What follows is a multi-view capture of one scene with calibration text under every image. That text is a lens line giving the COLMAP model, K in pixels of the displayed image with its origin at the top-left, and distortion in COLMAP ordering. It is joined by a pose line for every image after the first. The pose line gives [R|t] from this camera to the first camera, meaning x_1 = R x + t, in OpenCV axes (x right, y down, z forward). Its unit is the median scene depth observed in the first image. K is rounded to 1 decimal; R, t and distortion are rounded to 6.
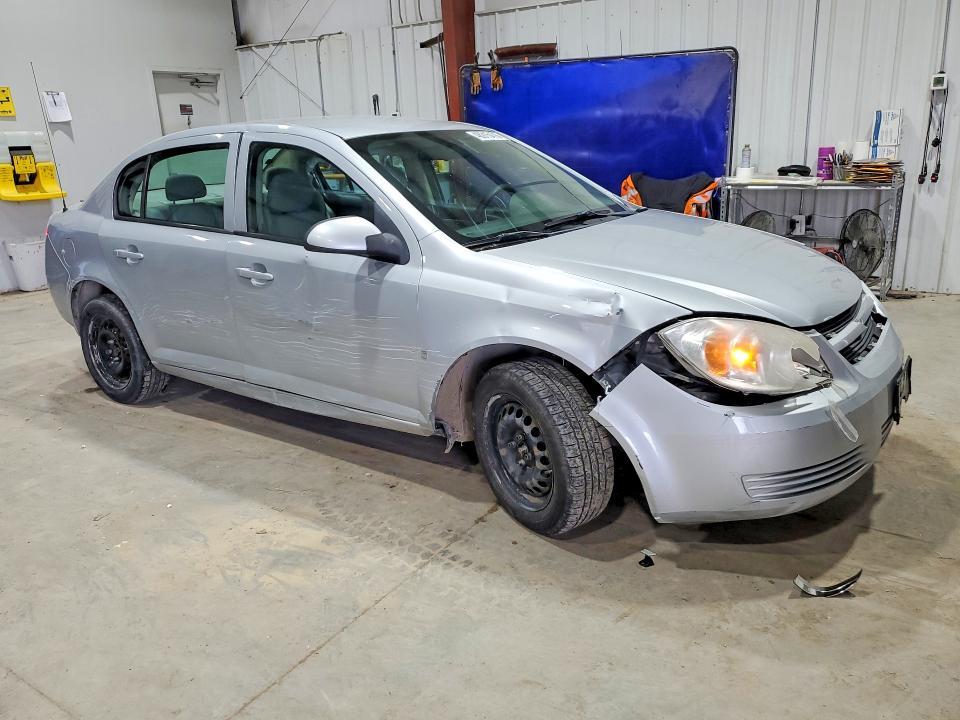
lens RADIAL K [[752.9, 0, 480.0], [0, 752.9, 360.0], [0, 0, 1]] dist [0.016949, 0.008486]
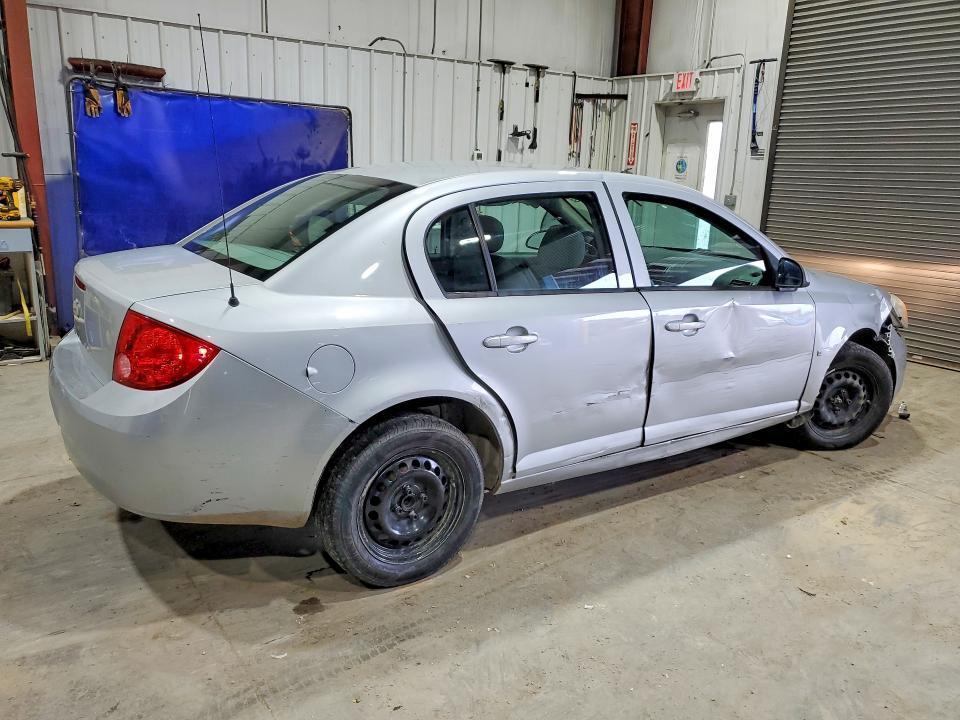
lens RADIAL K [[752.9, 0, 480.0], [0, 752.9, 360.0], [0, 0, 1]] dist [0.016949, 0.008486]
pose [[0.351656, -0.181173, 0.918430, -1.219631], [0.227598, 0.968202, 0.103847, -0.217425], [-0.908040, 0.172515, 0.381709, 0.809933]]
